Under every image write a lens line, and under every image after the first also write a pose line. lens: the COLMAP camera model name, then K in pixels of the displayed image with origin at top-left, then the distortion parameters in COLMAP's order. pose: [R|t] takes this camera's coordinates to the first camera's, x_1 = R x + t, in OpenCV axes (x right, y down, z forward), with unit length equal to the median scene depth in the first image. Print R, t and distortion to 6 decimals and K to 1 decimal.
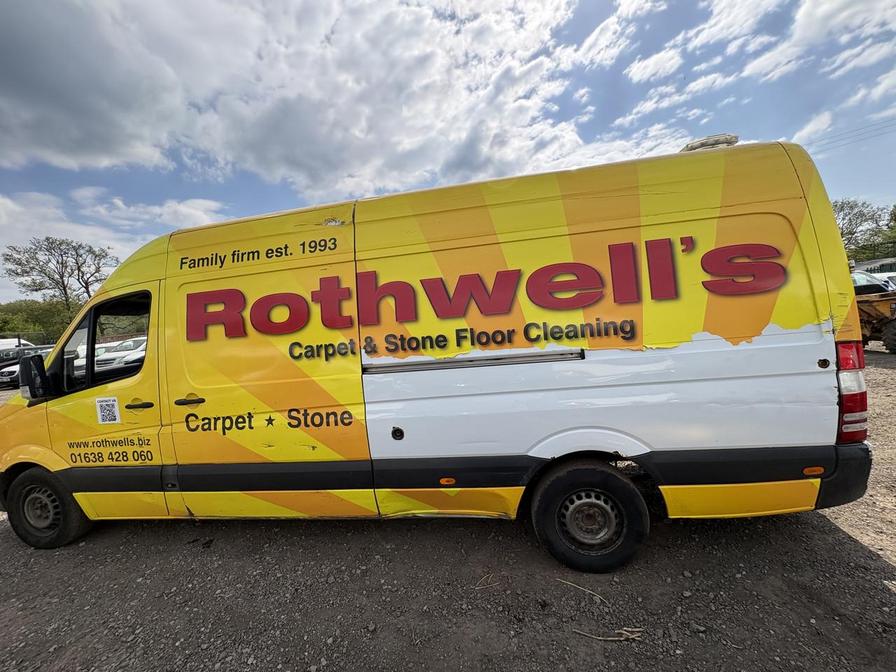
lens RADIAL K [[359.5, 0, 460.4], [0, 359.5, 334.2], [0, 0, 1]] dist [-0.001601, 0.000822]
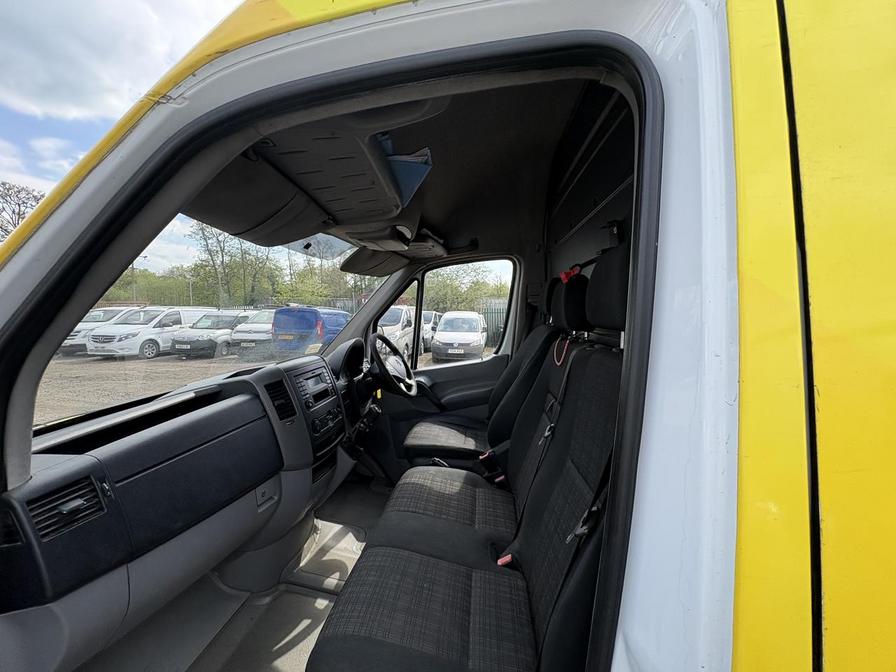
lens RADIAL K [[359.5, 0, 453.9], [0, 359.5, 336.3], [0, 0, 1]] dist [-0.001601, 0.000822]
pose [[0.994693, 0.085444, 0.057310, -1.006791], [-0.085789, 0.996307, 0.003573, 0.029694], [-0.056793, -0.008471, 0.998350, 0.882501]]
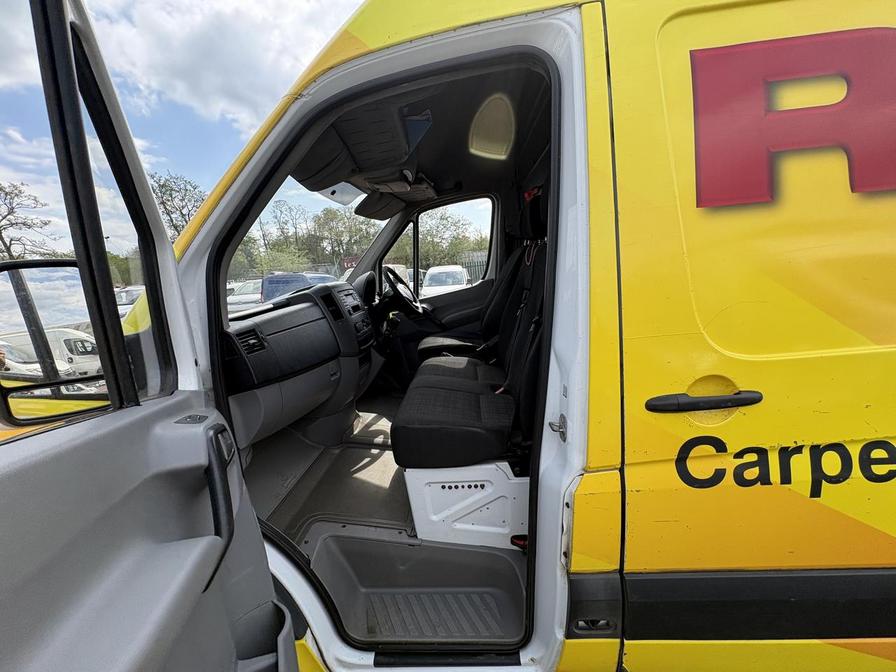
lens RADIAL K [[359.5, 0, 453.3], [0, 359.5, 337.4], [0, 0, 1]] dist [-0.001601, 0.000822]
pose [[0.995041, -0.009067, 0.099054, -1.037201], [-0.002498, 0.993246, 0.116003, 0.095958], [-0.099437, -0.115675, 0.988297, 0.729267]]
